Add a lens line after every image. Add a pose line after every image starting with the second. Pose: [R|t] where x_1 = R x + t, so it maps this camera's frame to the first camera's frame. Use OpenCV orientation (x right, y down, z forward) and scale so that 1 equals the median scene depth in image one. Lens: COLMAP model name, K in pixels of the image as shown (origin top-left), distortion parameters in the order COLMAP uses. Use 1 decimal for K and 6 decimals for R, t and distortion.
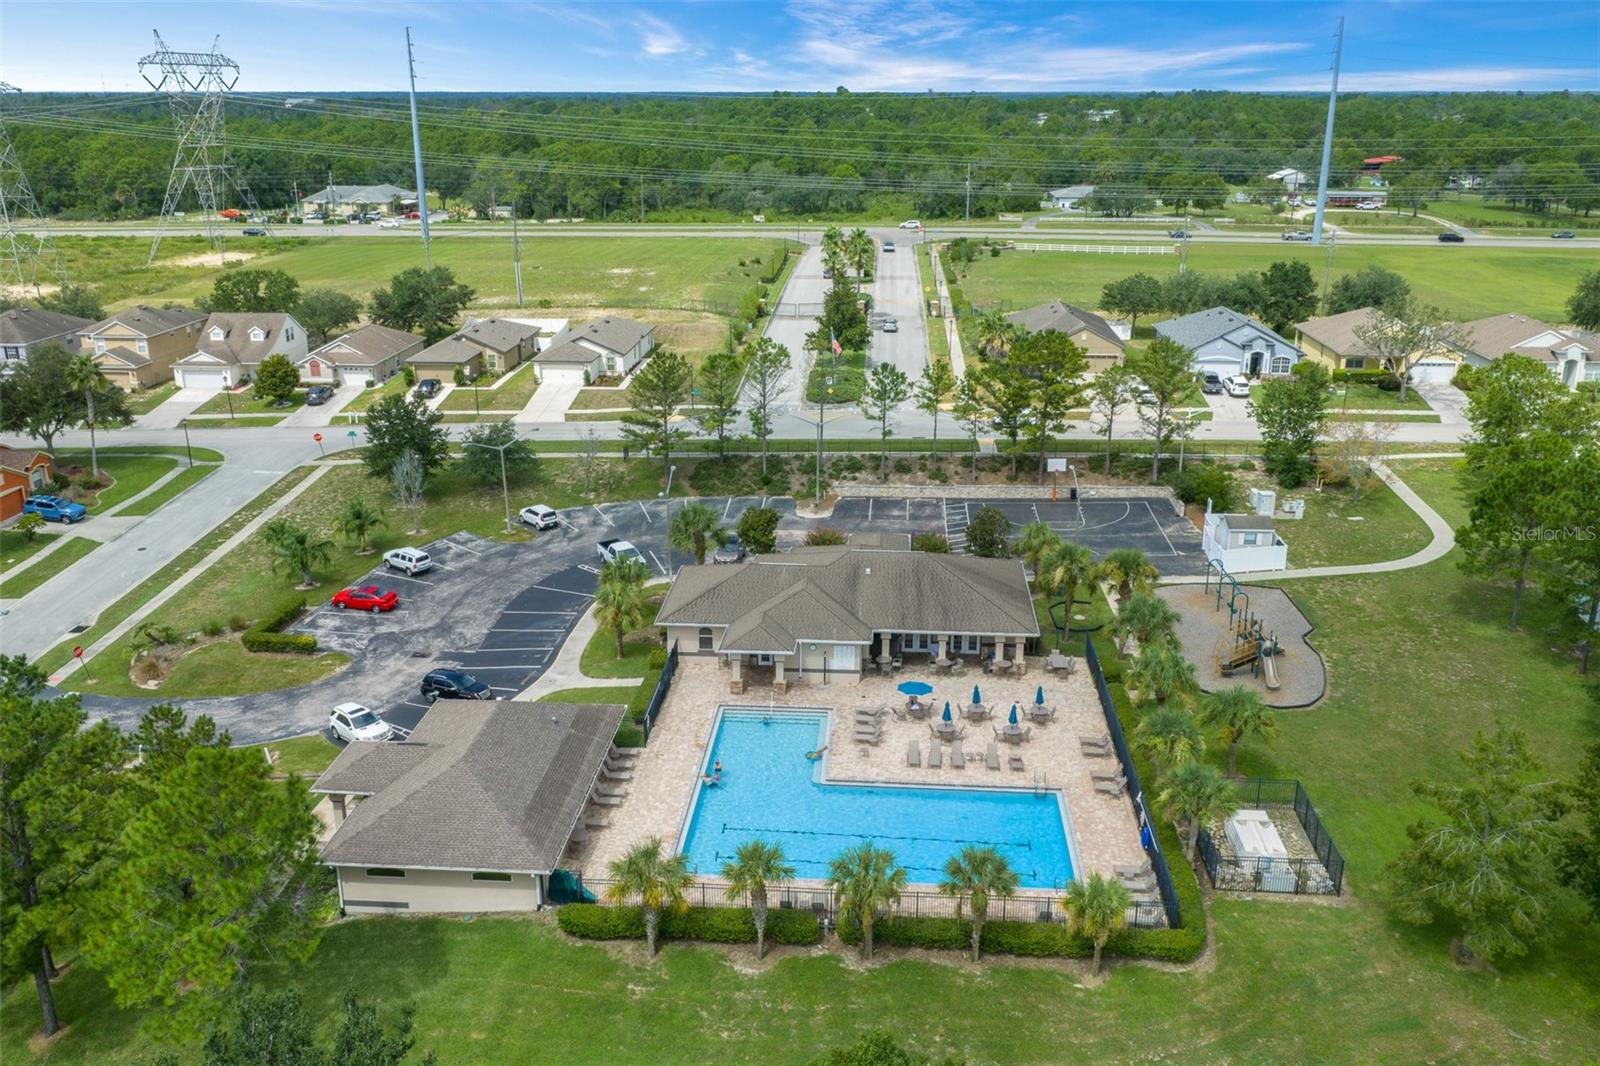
lens RADIAL K [[1326.0, 0, 793.5], [0, 1326.0, 534.7], [0, 0, 1]] dist [0.011279, -0.011116]
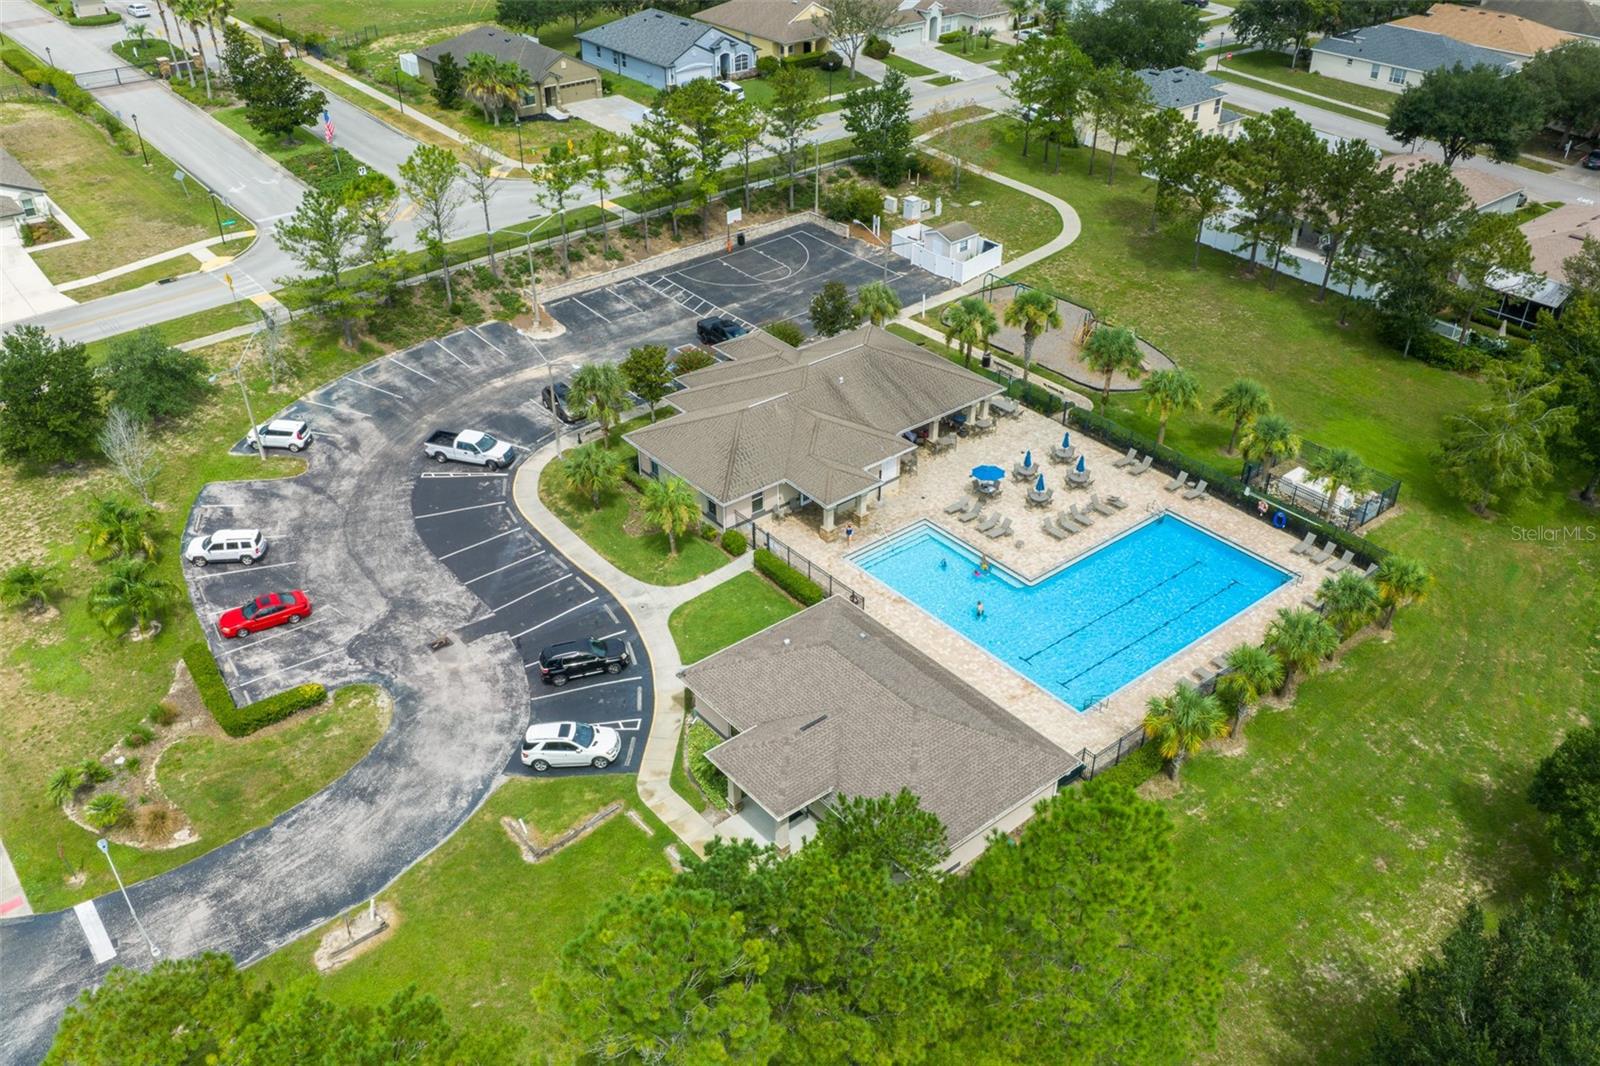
lens RADIAL K [[1299.3, 0, 793.9], [0, 1299.3, 529.3], [0, 0, 1]] dist [0.010641, -0.005657]
pose [[0.729820, -0.376188, 0.570829, -0.493082], [0.219149, 0.919659, 0.325886, -0.169504], [-0.647562, -0.112742, 0.753626, 0.226297]]
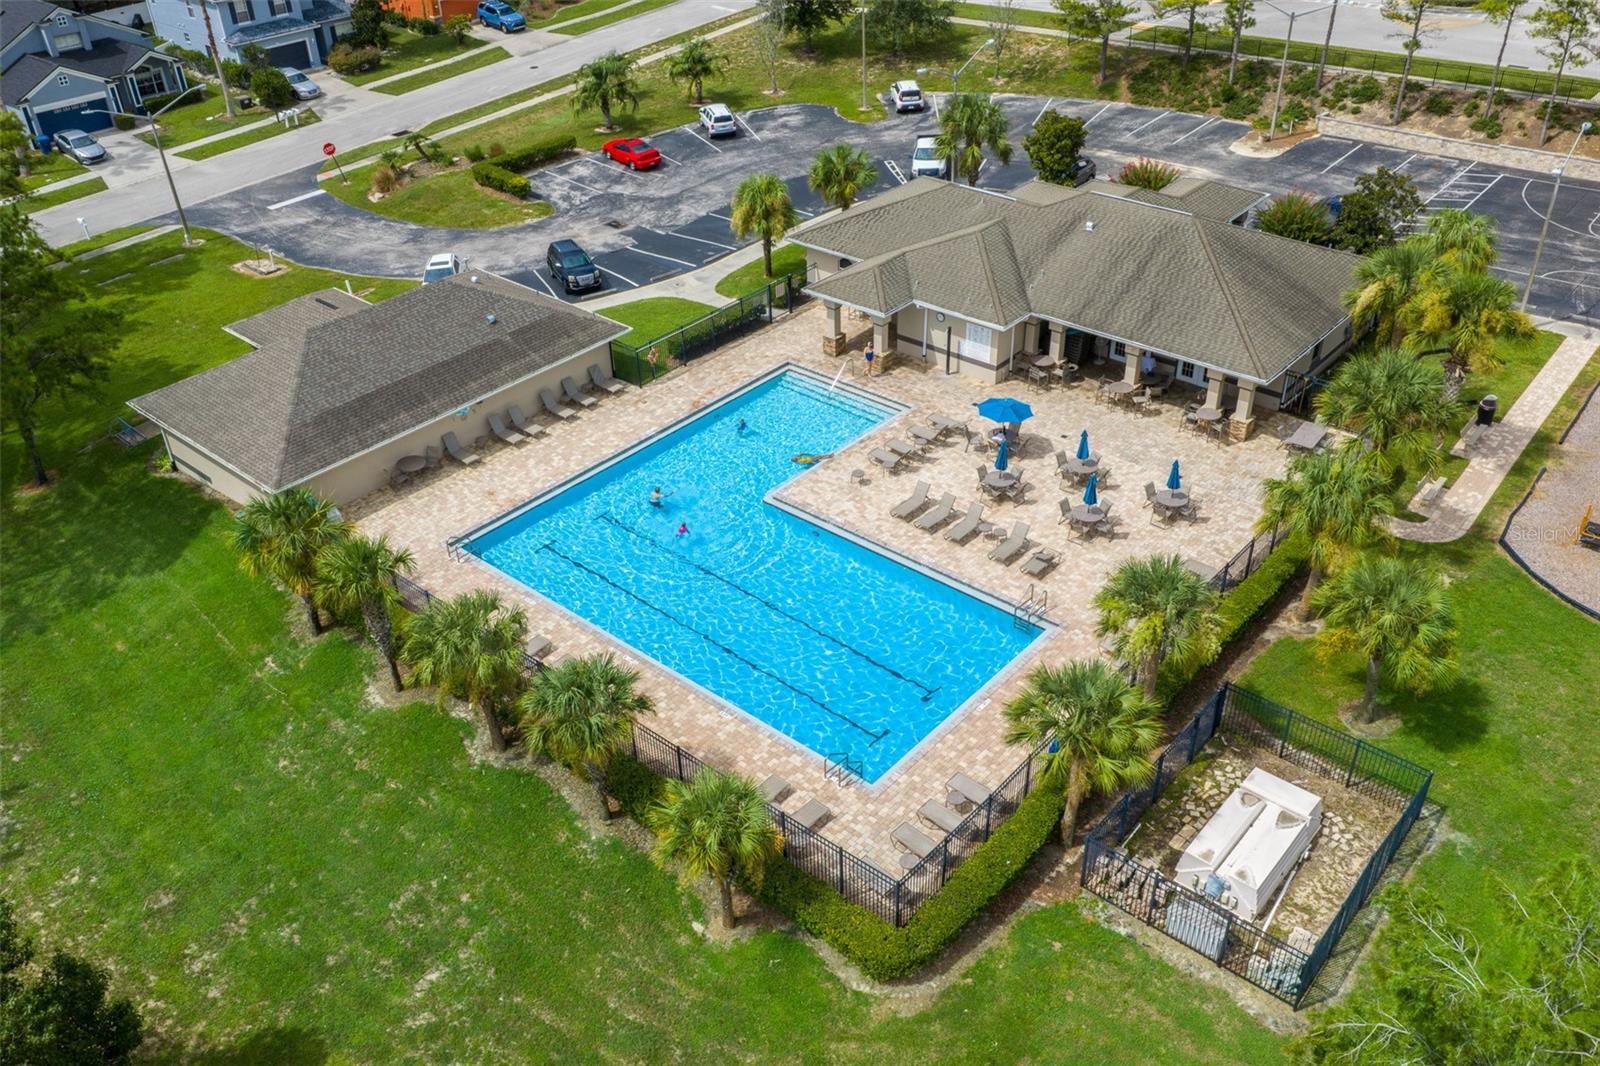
lens RADIAL K [[1299.3, 0, 793.9], [0, 1299.3, 529.3], [0, 0, 1]] dist [0.010641, -0.005657]
pose [[0.804356, 0.315850, -0.503239, 0.266807], [-0.161189, 0.931233, 0.326837, -0.017511], [0.571864, -0.181777, 0.799955, 0.314383]]
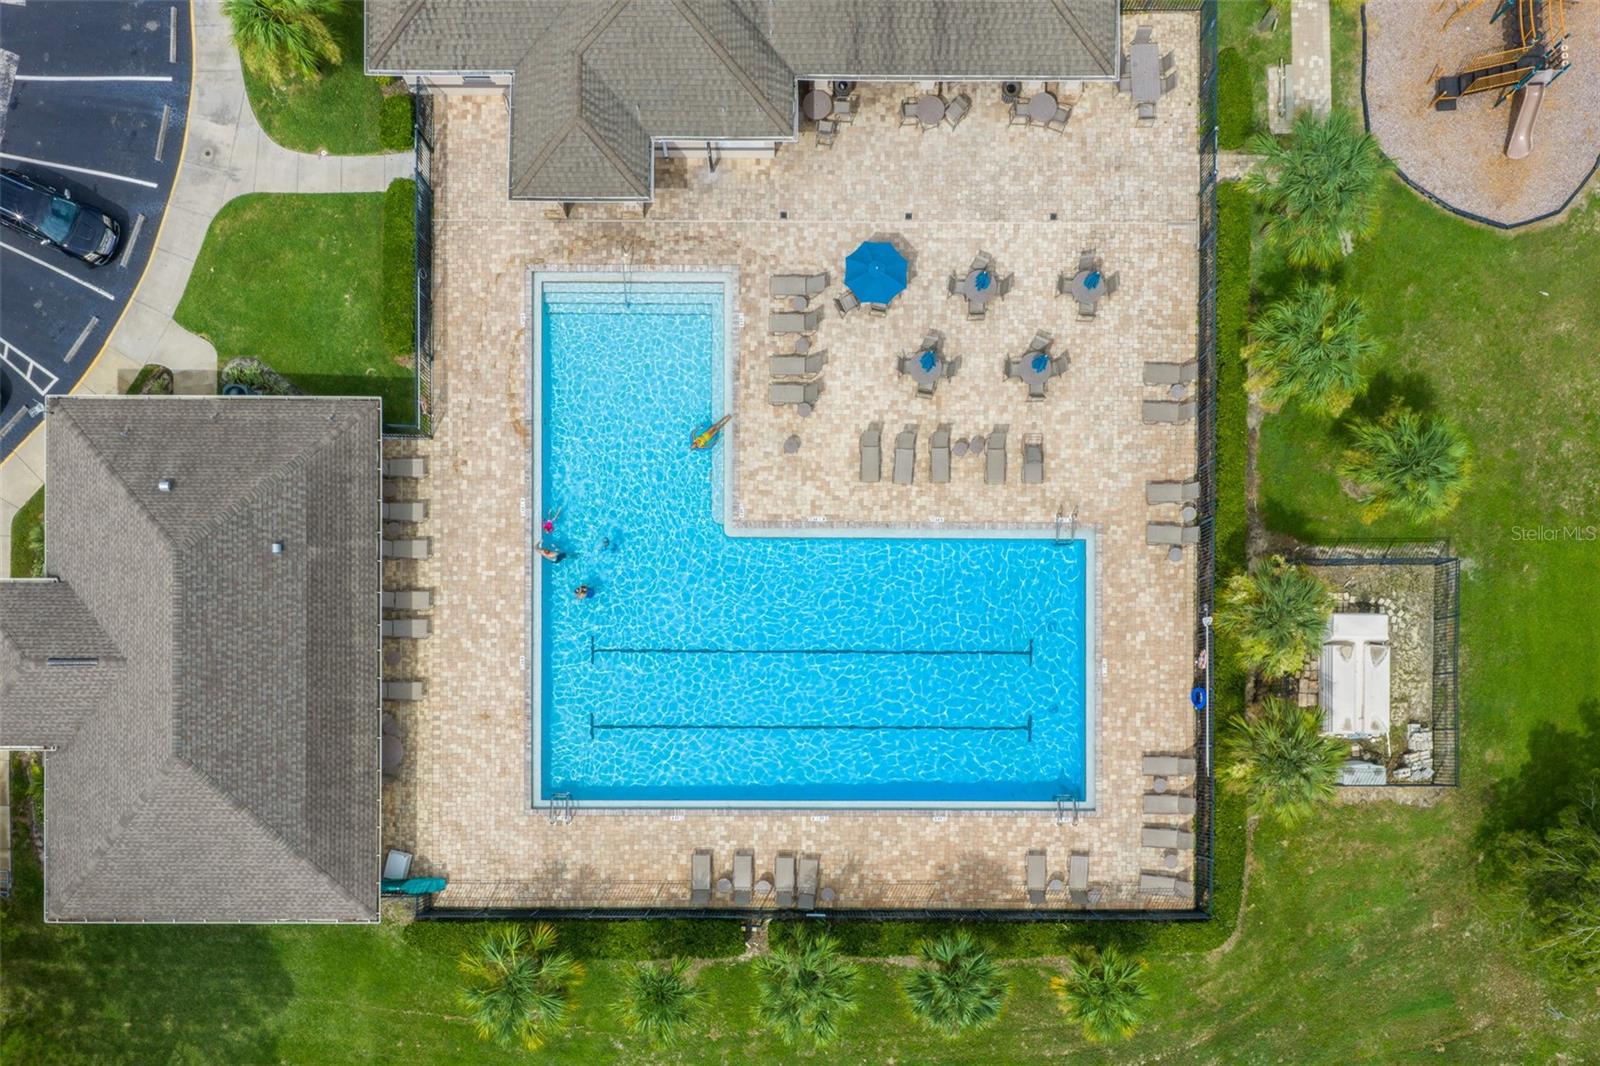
lens RADIAL K [[1299.3, 0, 793.9], [0, 1299.3, 529.3], [0, 0, 1]] dist [0.010641, -0.005657]
pose [[0.997084, -0.076209, 0.003962, 0.035351], [0.020902, 0.322666, 0.946282, -0.283667], [-0.073394, -0.943440, 0.323318, 0.550436]]
